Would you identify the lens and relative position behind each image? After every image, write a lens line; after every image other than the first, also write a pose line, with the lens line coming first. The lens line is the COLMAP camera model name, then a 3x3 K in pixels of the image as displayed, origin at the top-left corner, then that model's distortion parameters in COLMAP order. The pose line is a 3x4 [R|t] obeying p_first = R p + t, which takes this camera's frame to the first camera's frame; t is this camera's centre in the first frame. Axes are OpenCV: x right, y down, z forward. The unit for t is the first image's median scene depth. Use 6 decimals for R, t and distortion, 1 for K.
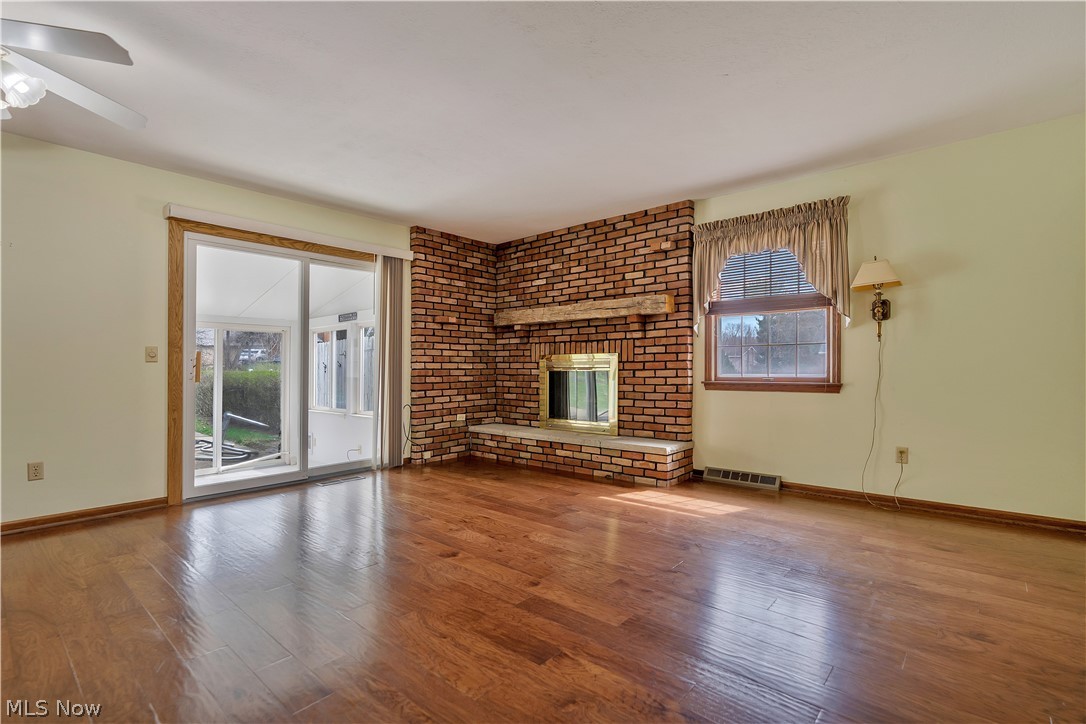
lens RADIAL K [[498.8, 0, 548.7], [0, 498.8, 358.1], [0, 0, 1]] dist [-0.007375, 0.006034]
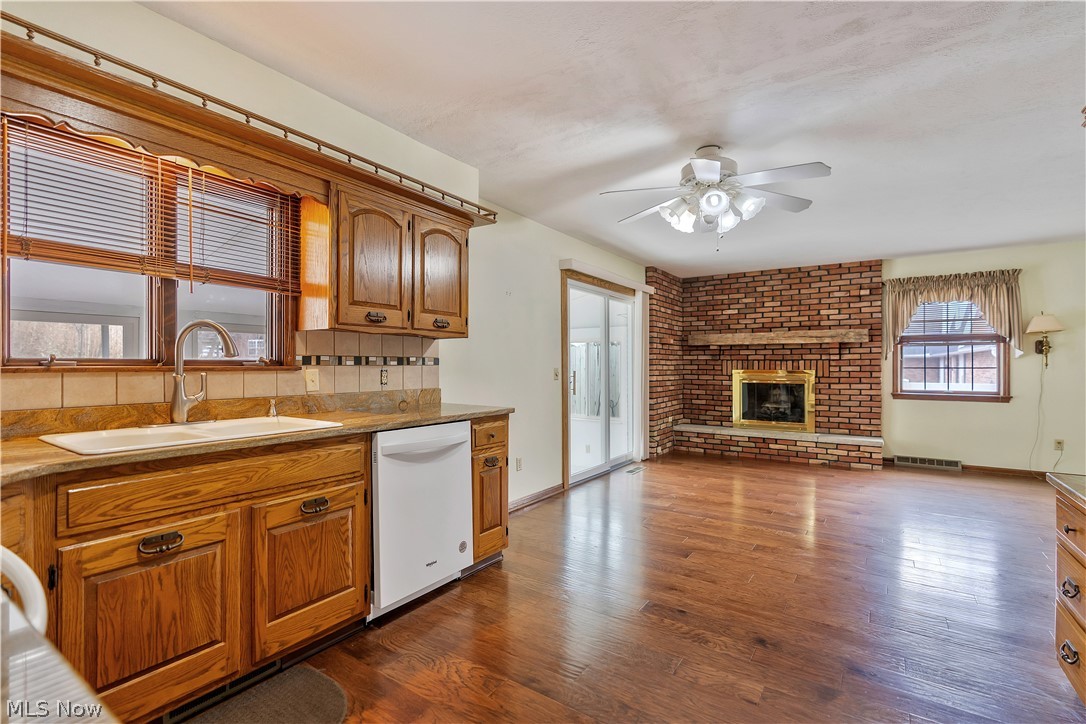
lens RADIAL K [[498.8, 0, 546.3], [0, 498.8, 353.1], [0, 0, 1]] dist [-0.007375, 0.006034]
pose [[0.993038, 0.011093, 0.117274, -0.734089], [-0.010427, 0.999926, -0.006292, -0.040792], [-0.117335, 0.005025, 0.993080, -0.227761]]
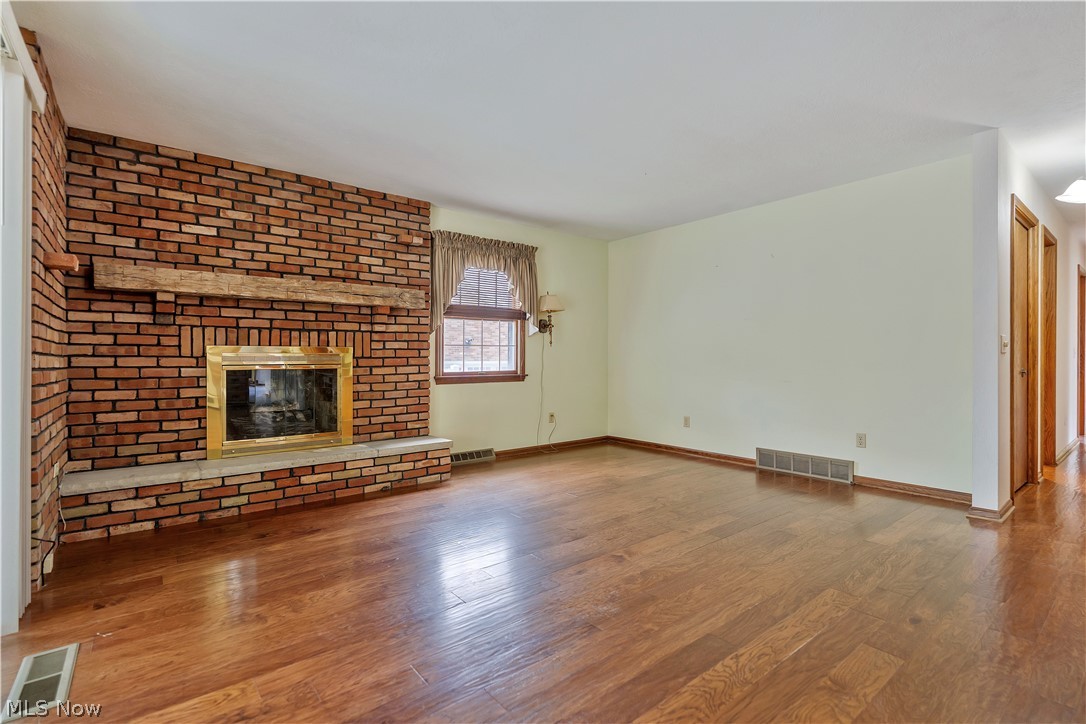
lens RADIAL K [[498.8, 0, 539.7], [0, 498.8, 357.6], [0, 0, 1]] dist [-0.007375, 0.006034]
pose [[0.195646, 0.009346, 0.980630, -0.645349], [-0.014034, 0.999879, -0.006730, 0.009200], [-0.980574, -0.012446, 0.195754, 0.530164]]
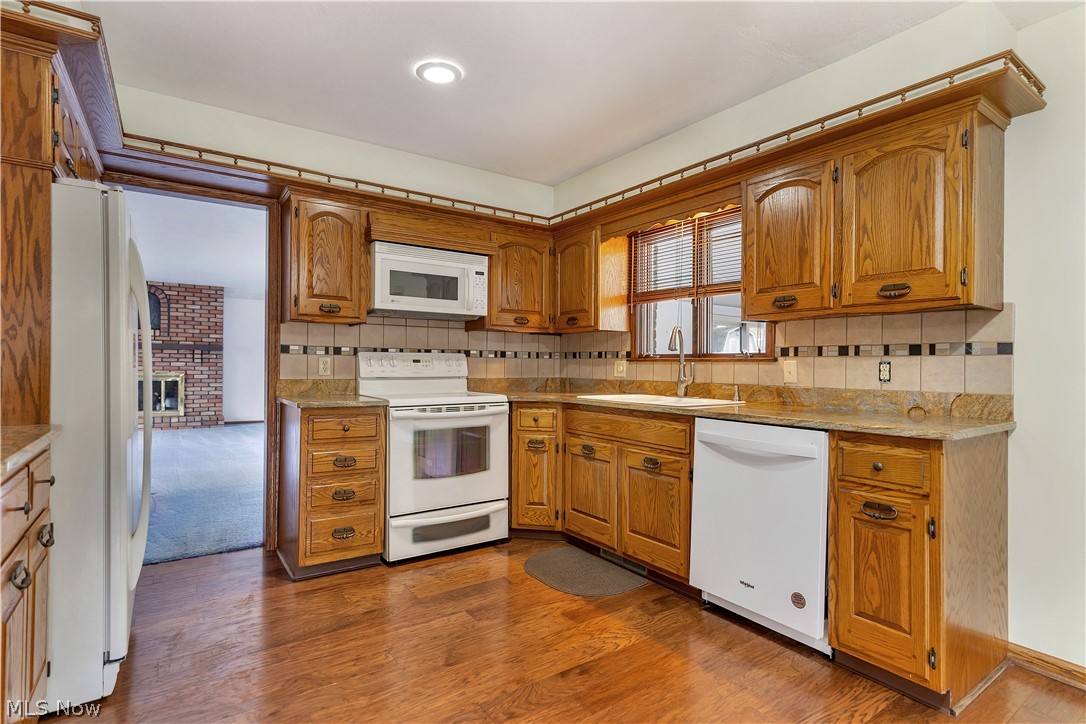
lens RADIAL K [[540.6, 0, 547.1], [0, 540.6, 360.0], [0, 0, 1]] dist [-0.009634, -0.000033]
pose [[-0.250481, -0.008835, -0.968081, -0.288332], [0.005539, 0.999929, -0.010559, -0.019619], [0.968106, -0.008007, -0.250414, 0.243591]]
